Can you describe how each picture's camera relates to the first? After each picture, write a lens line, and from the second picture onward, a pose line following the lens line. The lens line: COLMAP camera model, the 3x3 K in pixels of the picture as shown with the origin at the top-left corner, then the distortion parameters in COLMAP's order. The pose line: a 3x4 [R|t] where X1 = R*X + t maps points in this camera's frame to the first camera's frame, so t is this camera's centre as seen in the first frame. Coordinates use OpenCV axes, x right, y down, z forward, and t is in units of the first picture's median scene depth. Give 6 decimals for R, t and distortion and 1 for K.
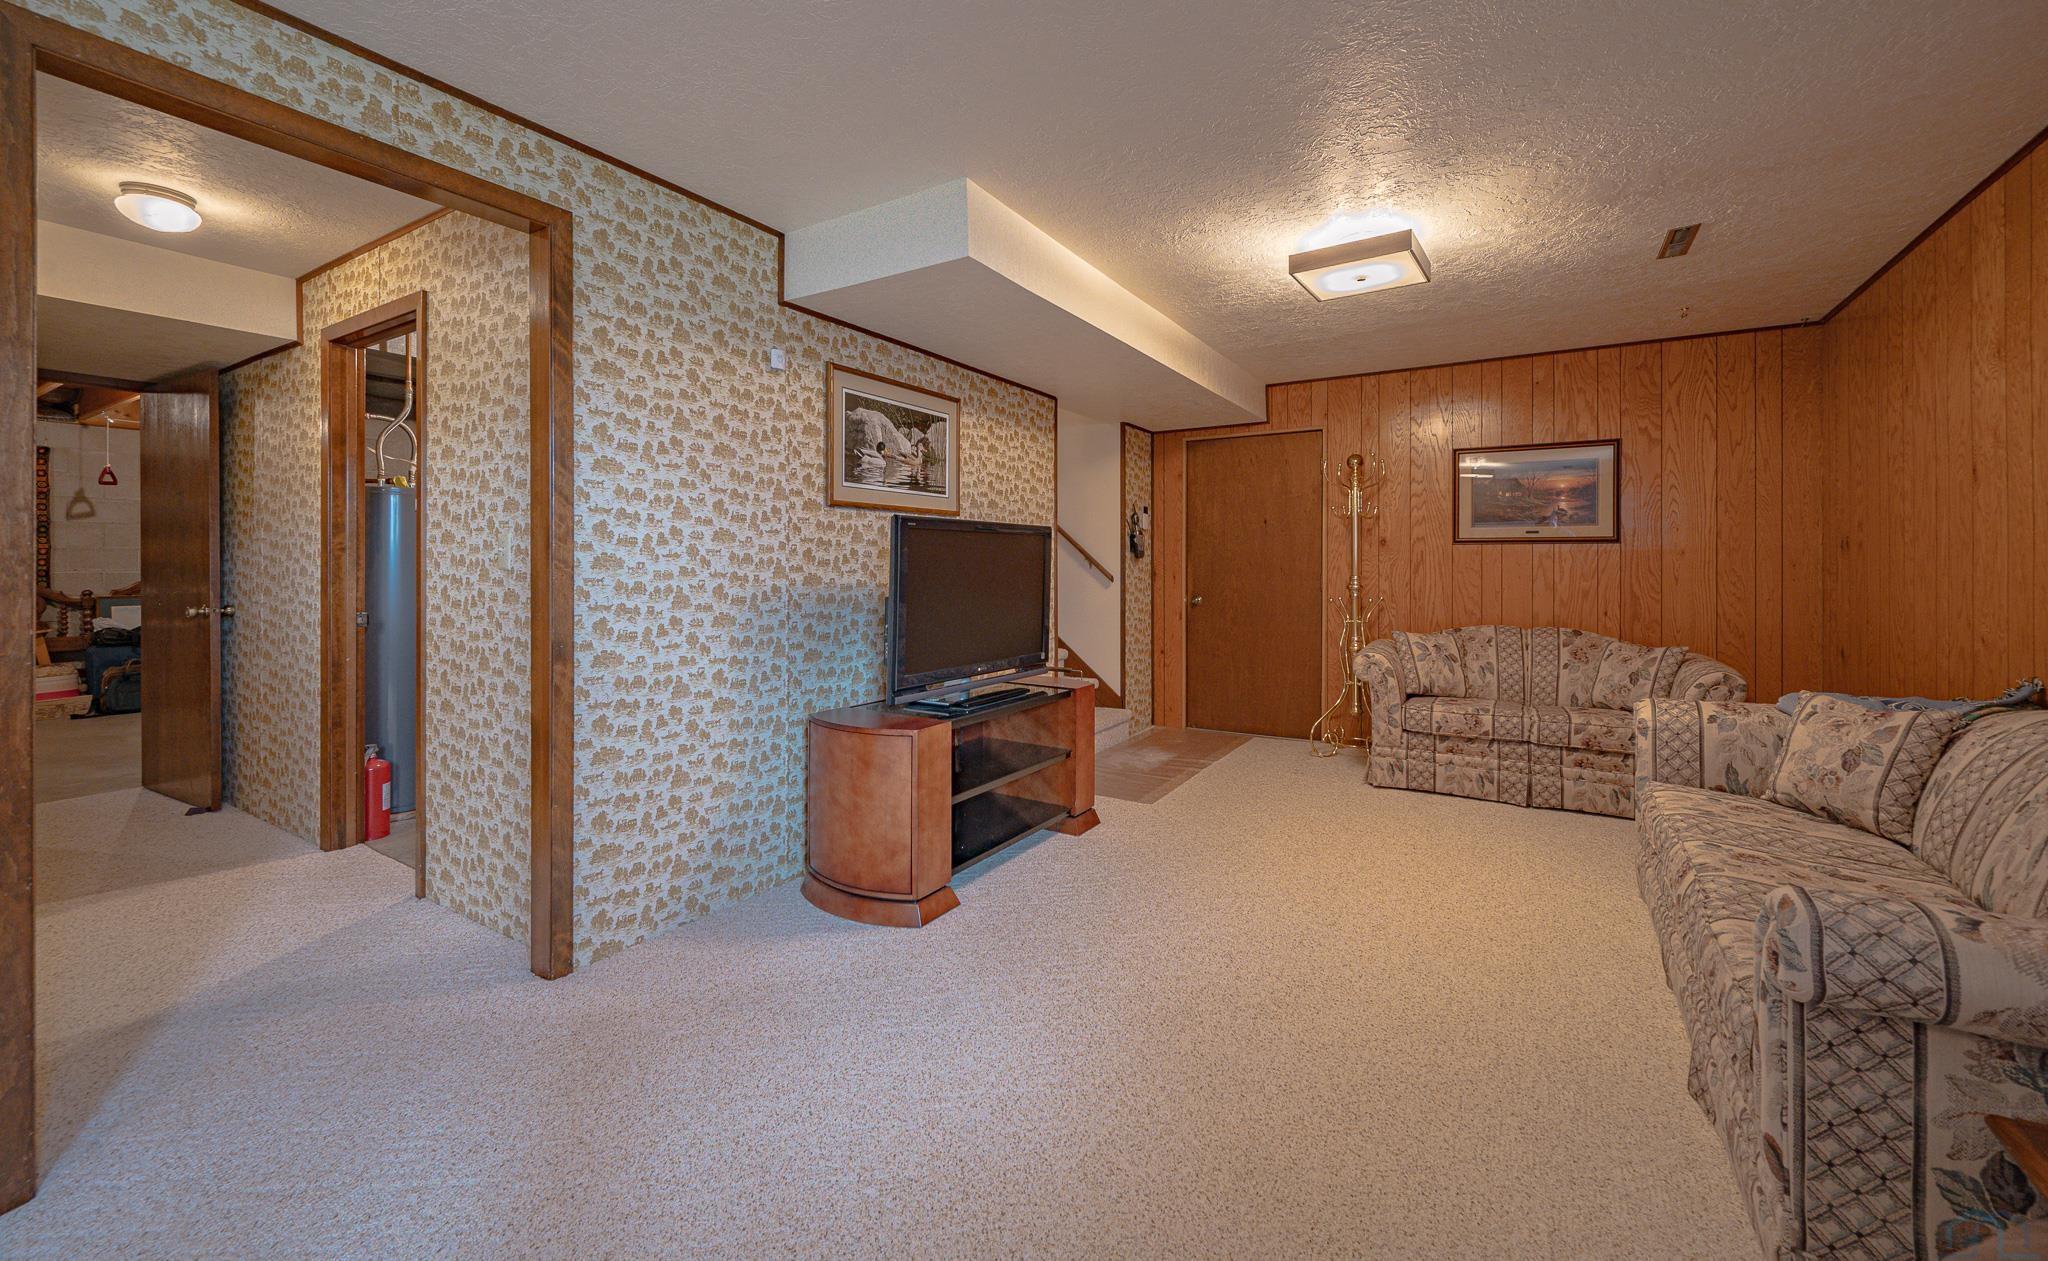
lens RADIAL K [[836.7, 0, 1019.9], [0, 836.7, 555.6], [0, 0, 1]] dist [0.013182, -0.000003]
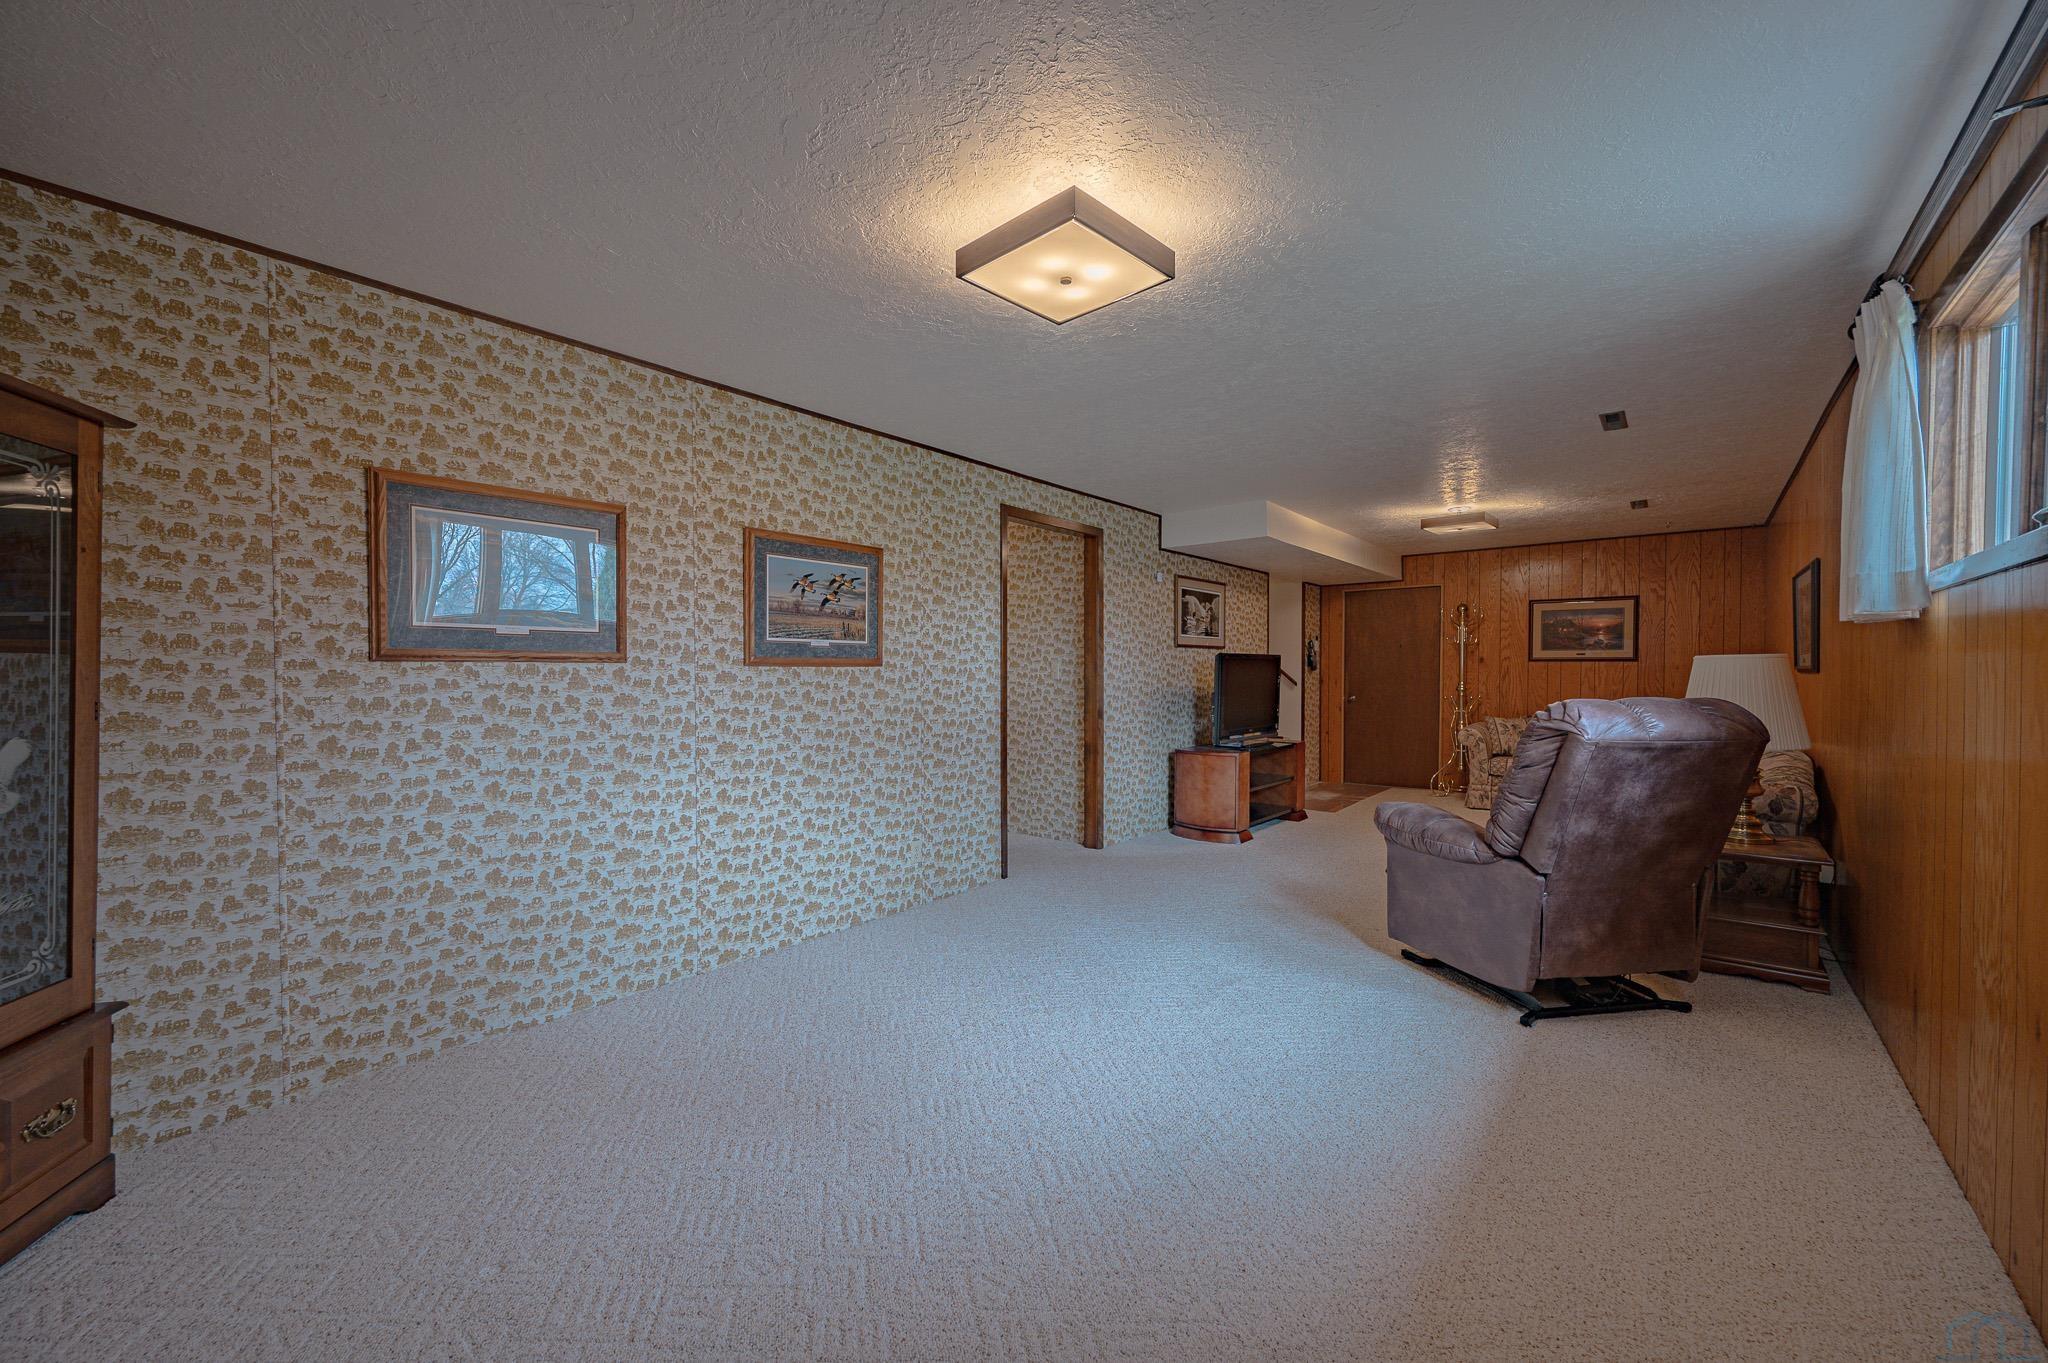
lens RADIAL K [[809.8, 0, 1021.7], [0, 809.8, 682.9], [0, 0, 1]] dist [-0.000387, -0.000388]
pose [[0.991084, 0.000720, -0.133237, -0.249903], [0.002798, 0.999652, 0.026219, -0.018973], [0.133209, -0.026358, 0.990737, -0.713453]]
